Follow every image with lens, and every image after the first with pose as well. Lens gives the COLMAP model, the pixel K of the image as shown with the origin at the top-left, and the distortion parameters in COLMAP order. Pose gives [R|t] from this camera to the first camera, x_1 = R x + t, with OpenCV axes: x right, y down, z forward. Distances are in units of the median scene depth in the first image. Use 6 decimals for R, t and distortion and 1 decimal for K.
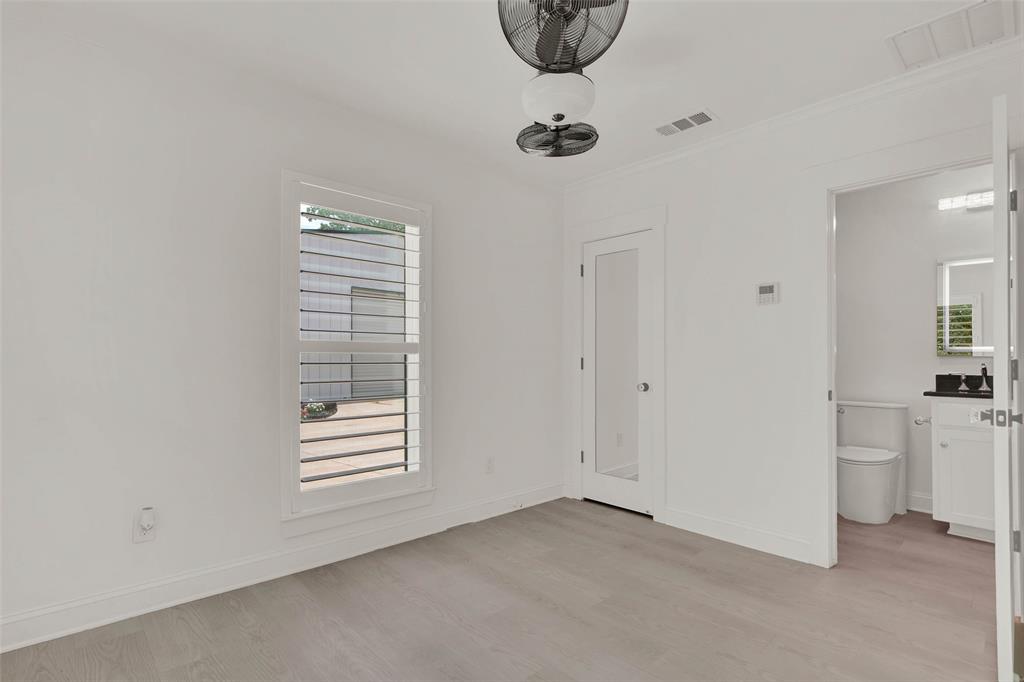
lens RADIAL K [[483.2, 0, 500.1], [0, 483.2, 340.7], [0, 0, 1]] dist [-0.012630, 0.000165]
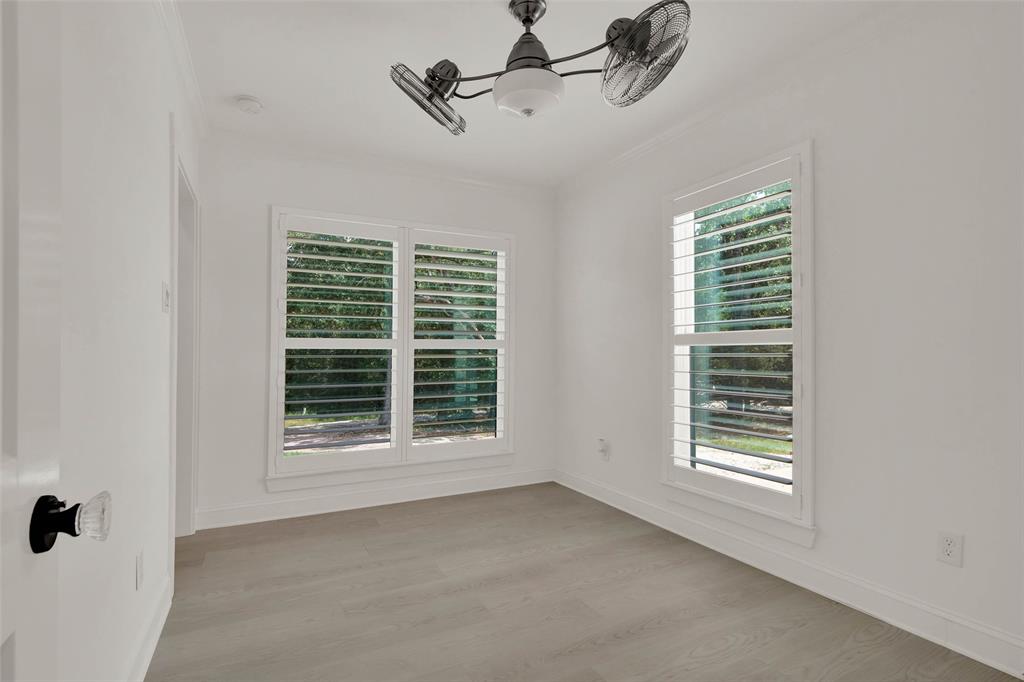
lens RADIAL K [[483.2, 0, 500.1], [0, 483.2, 340.7], [0, 0, 1]] dist [-0.012630, 0.000165]
pose [[-0.245847, -0.024209, -0.969006, 0.817615], [0.038559, 0.998652, -0.034733, 0.036246], [0.968541, -0.045903, -0.244583, 0.878361]]
